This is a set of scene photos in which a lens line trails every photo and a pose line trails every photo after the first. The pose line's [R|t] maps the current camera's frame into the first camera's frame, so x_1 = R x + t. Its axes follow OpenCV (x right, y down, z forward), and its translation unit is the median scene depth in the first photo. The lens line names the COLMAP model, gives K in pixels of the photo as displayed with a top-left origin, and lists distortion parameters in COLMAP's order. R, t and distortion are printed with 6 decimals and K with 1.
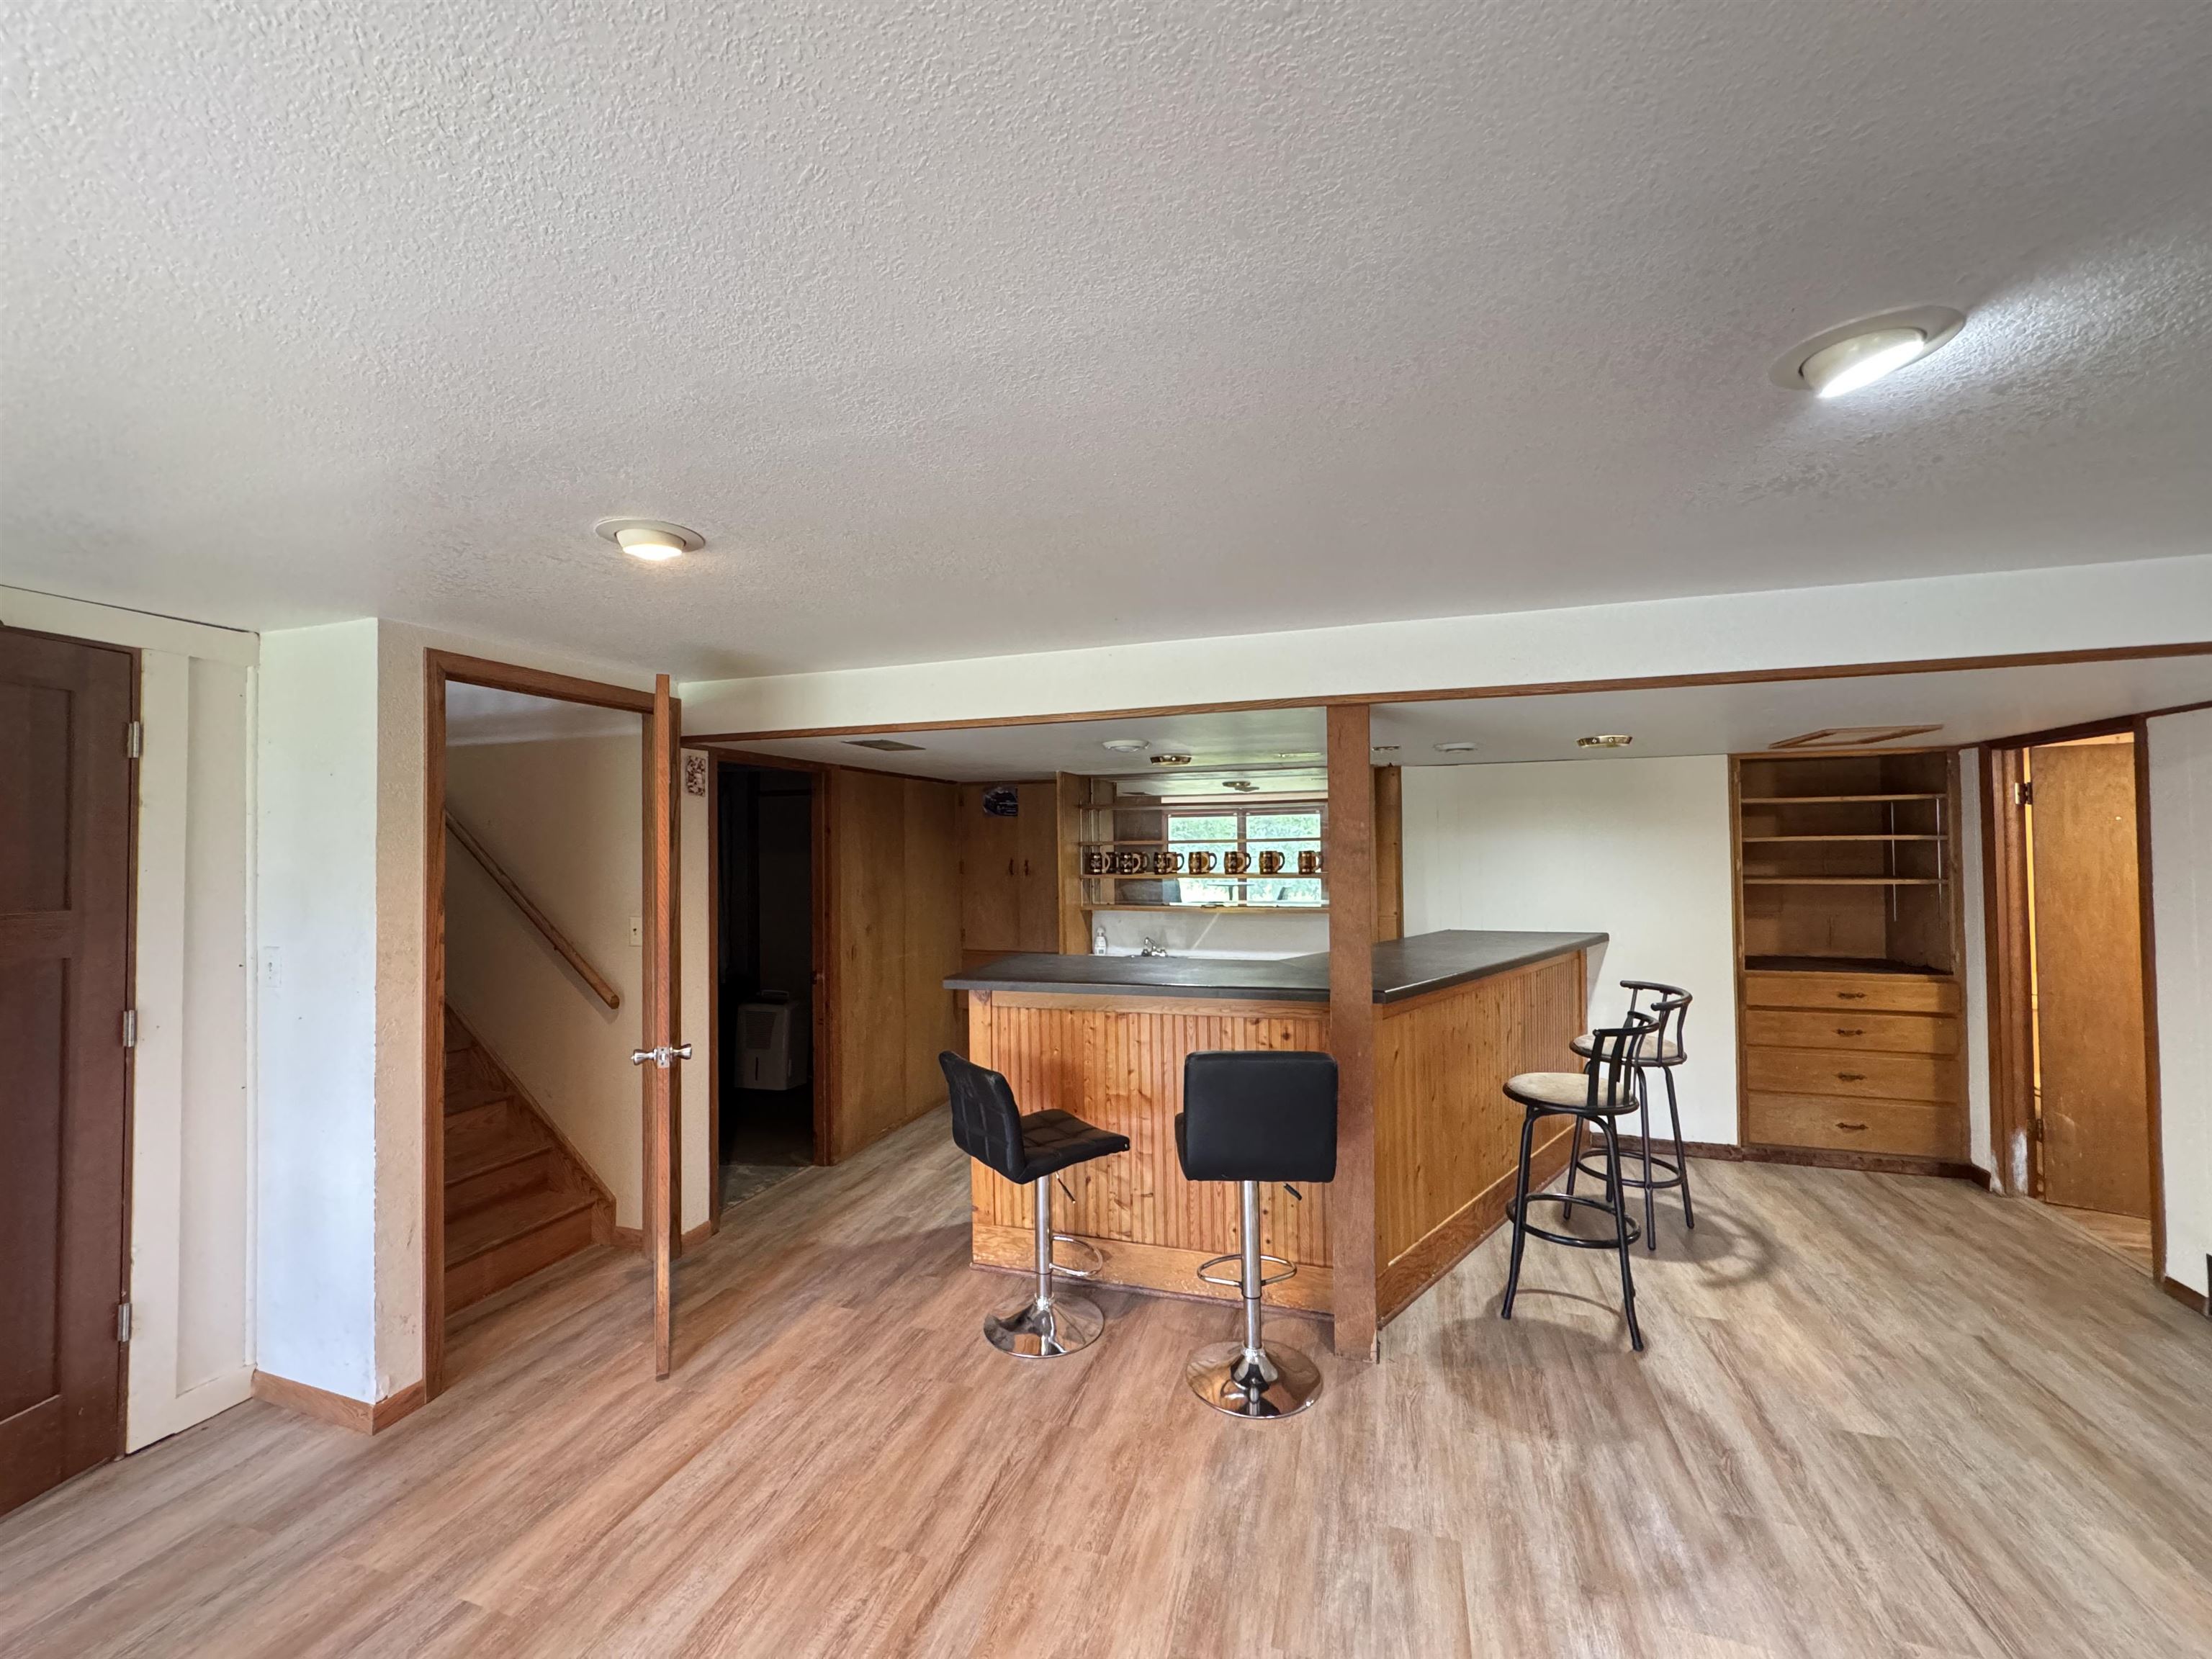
lens RADIAL K [[881.4, 0, 1102.3], [0, 881.4, 828.2], [0, 0, 1]] dist [-0.001581, 0.000741]
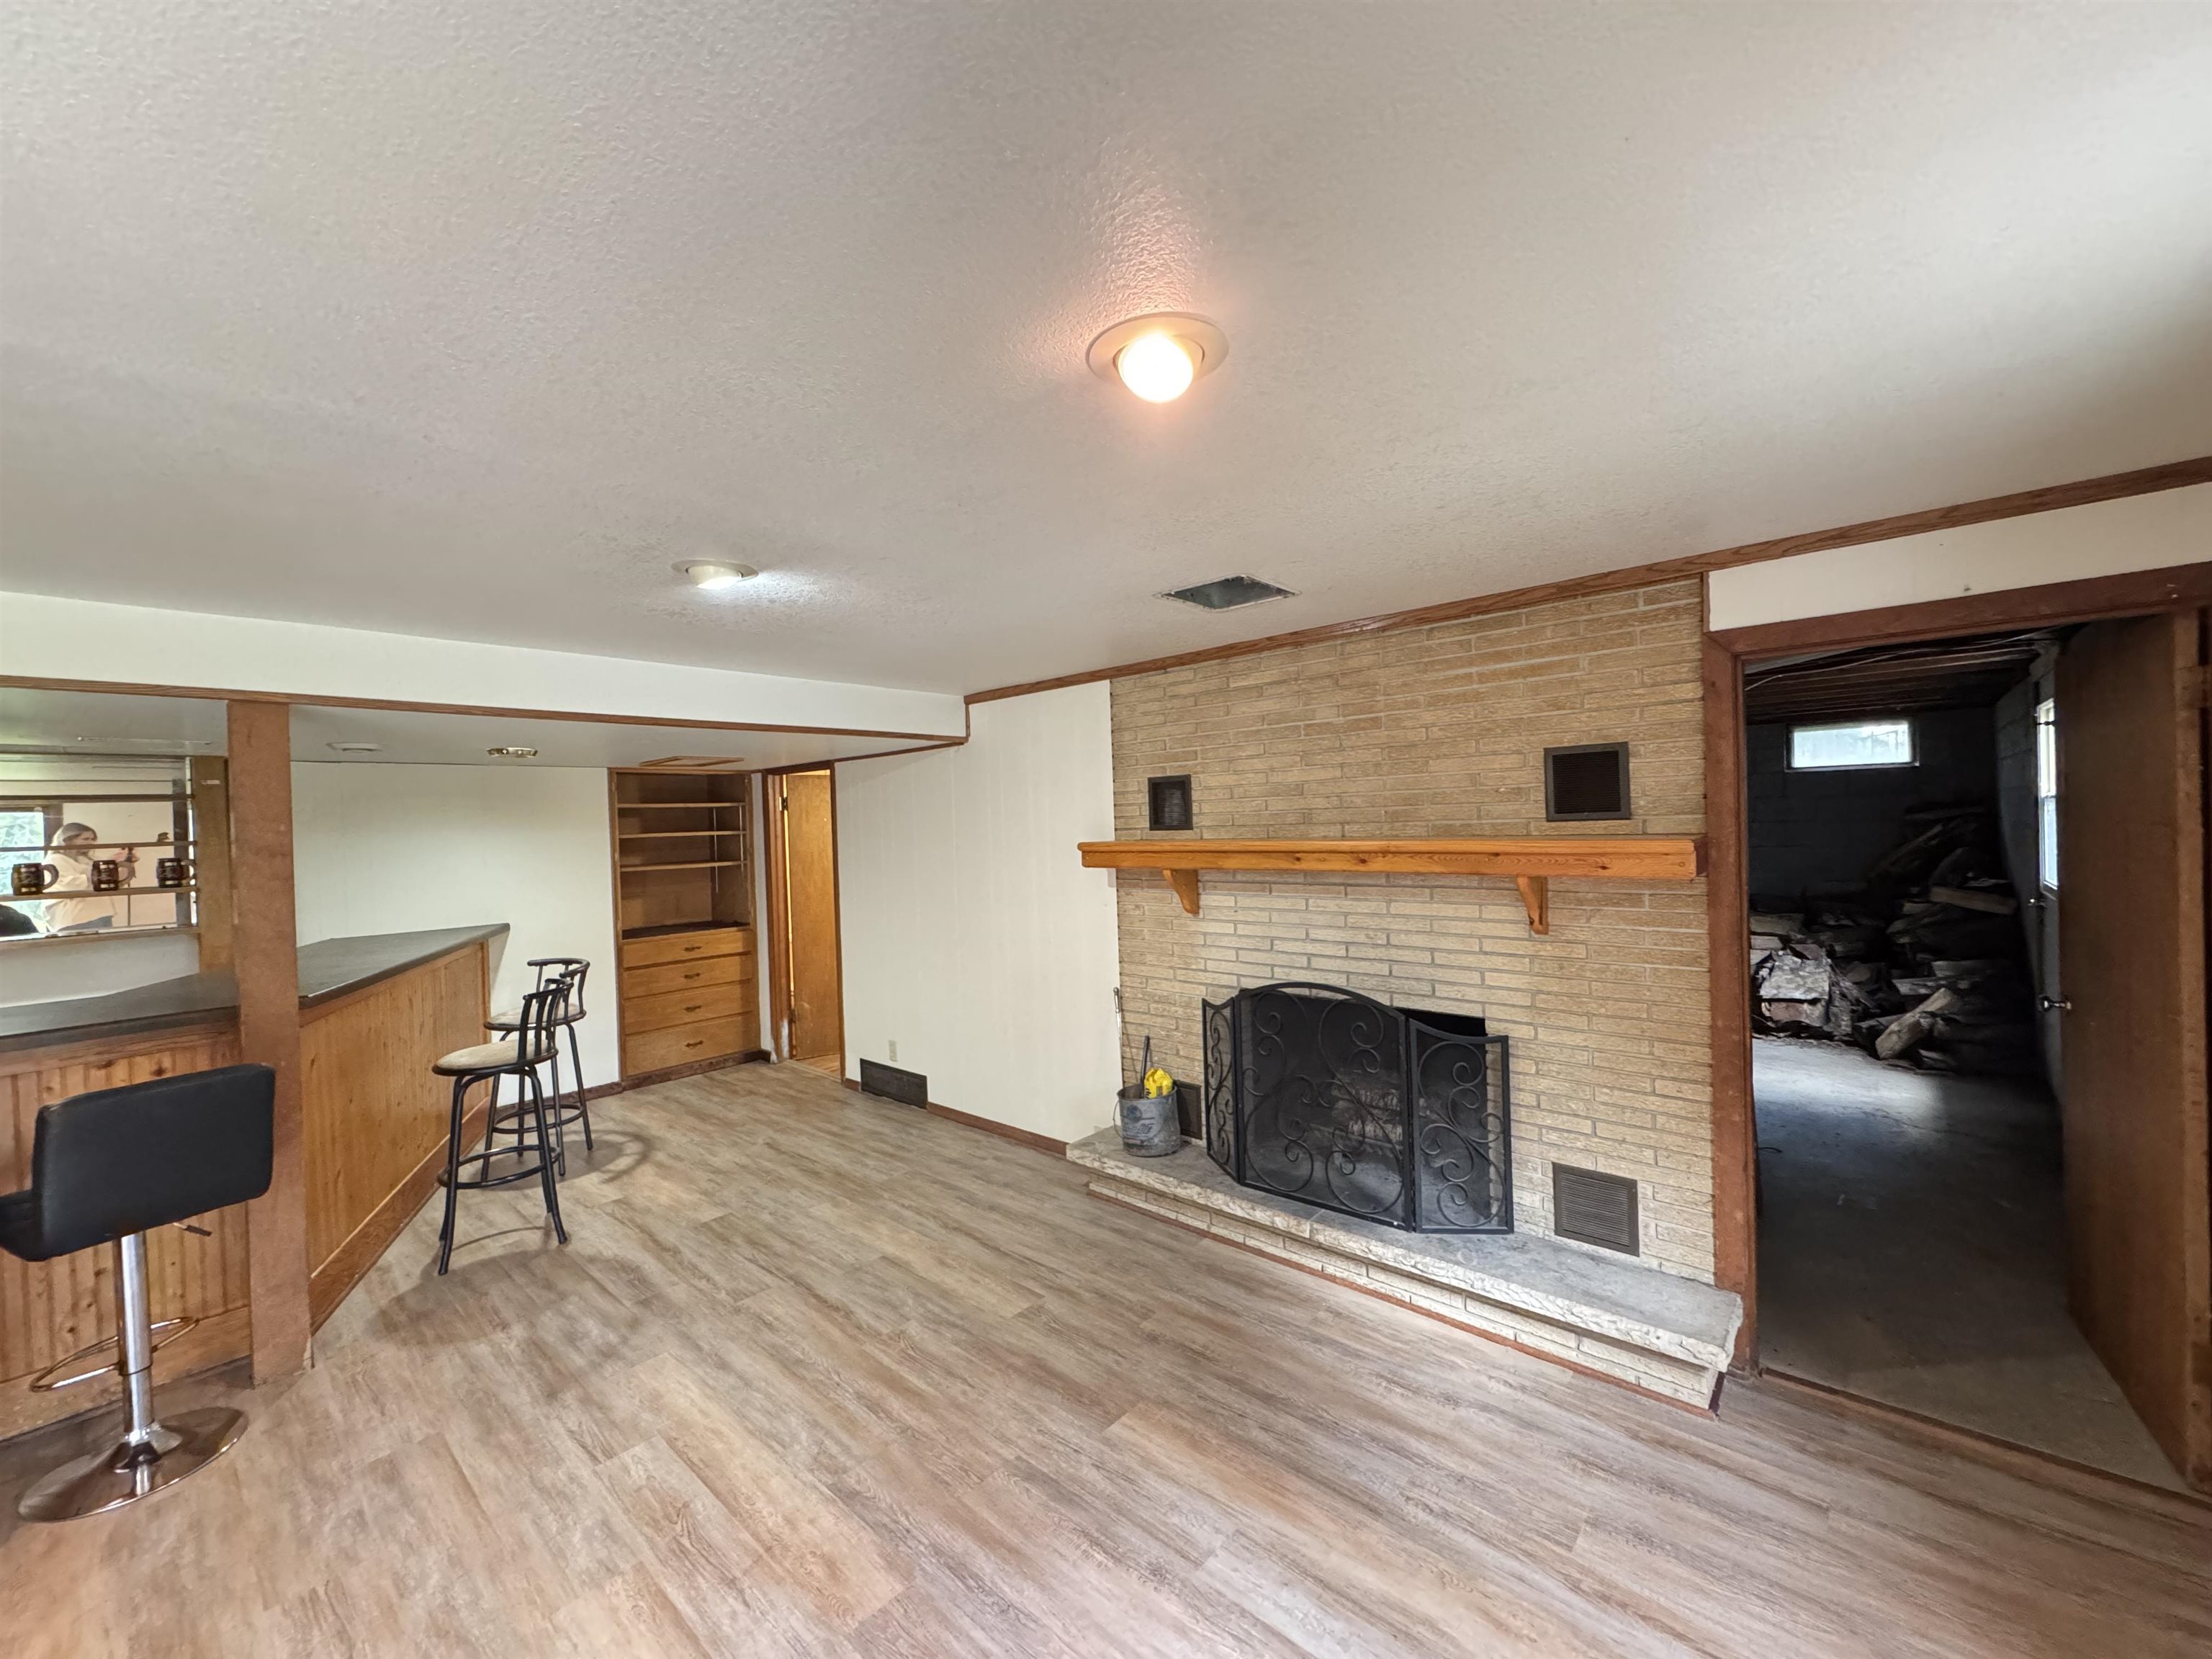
lens RADIAL K [[881.4, 0, 1102.3], [0, 881.4, 828.2], [0, 0, 1]] dist [-0.001581, 0.000741]
pose [[0.404990, -0.009870, 0.914268, -0.191929], [0.009629, 0.999932, 0.006529, -0.000478], [-0.914270, 0.006159, 0.405057, -0.185972]]
